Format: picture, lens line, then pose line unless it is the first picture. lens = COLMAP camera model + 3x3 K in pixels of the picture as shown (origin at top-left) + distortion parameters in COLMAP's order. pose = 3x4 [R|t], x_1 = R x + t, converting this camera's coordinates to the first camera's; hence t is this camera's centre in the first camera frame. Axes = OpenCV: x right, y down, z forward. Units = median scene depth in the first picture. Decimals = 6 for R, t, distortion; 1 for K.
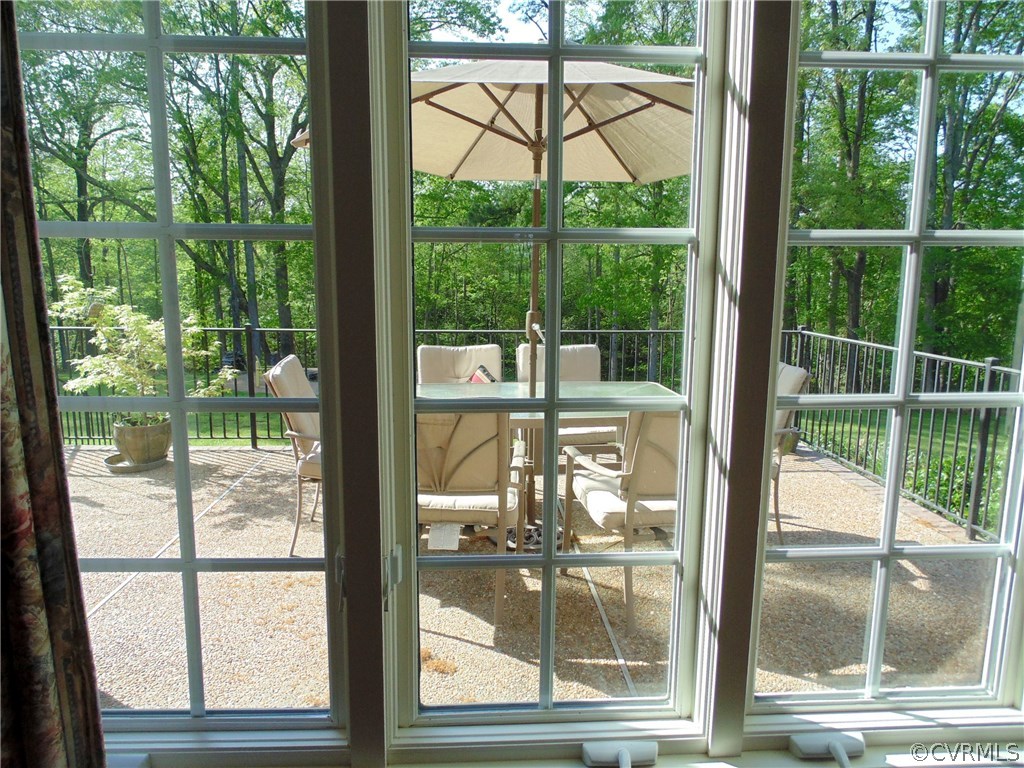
lens RADIAL K [[678.1, 0, 509.9], [0, 678.1, 382.9], [0, 0, 1]] dist [-0.005943, -0.000742]
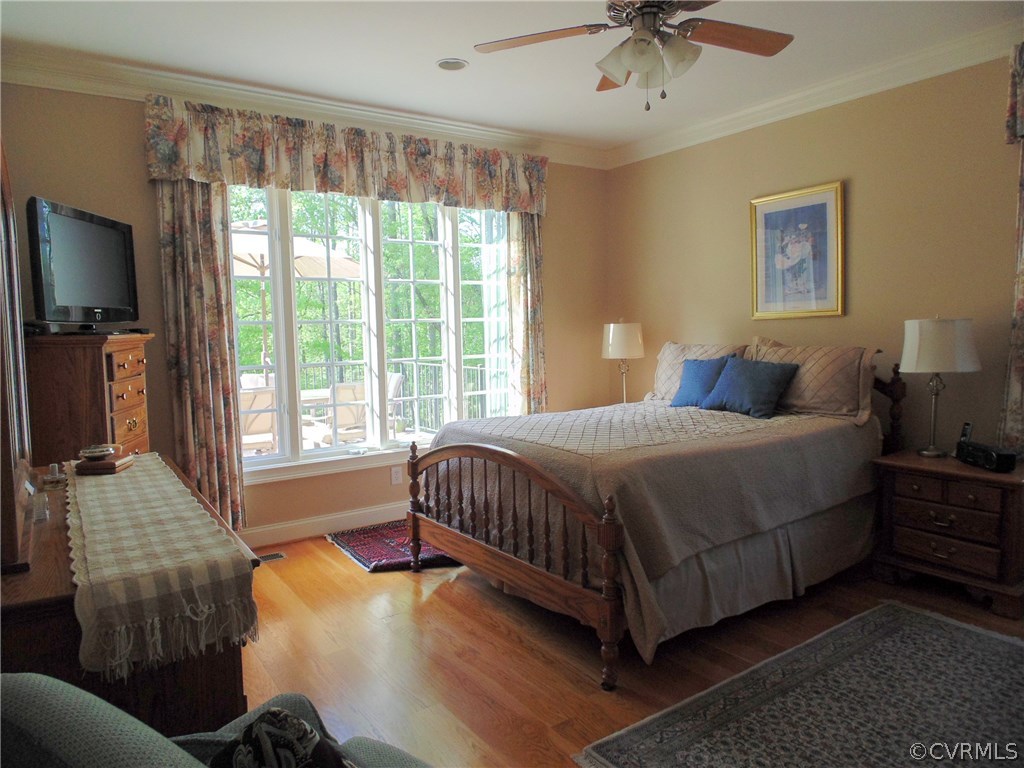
lens RADIAL K [[678.1, 0, 510.4], [0, 678.1, 380.6], [0, 0, 1]] dist [-0.005943, -0.000742]
pose [[0.851758, -0.065176, 0.519865, -0.421142], [0.109376, 0.992490, -0.054773, 0.173104], [-0.512391, 0.103514, 0.852490, -1.087829]]
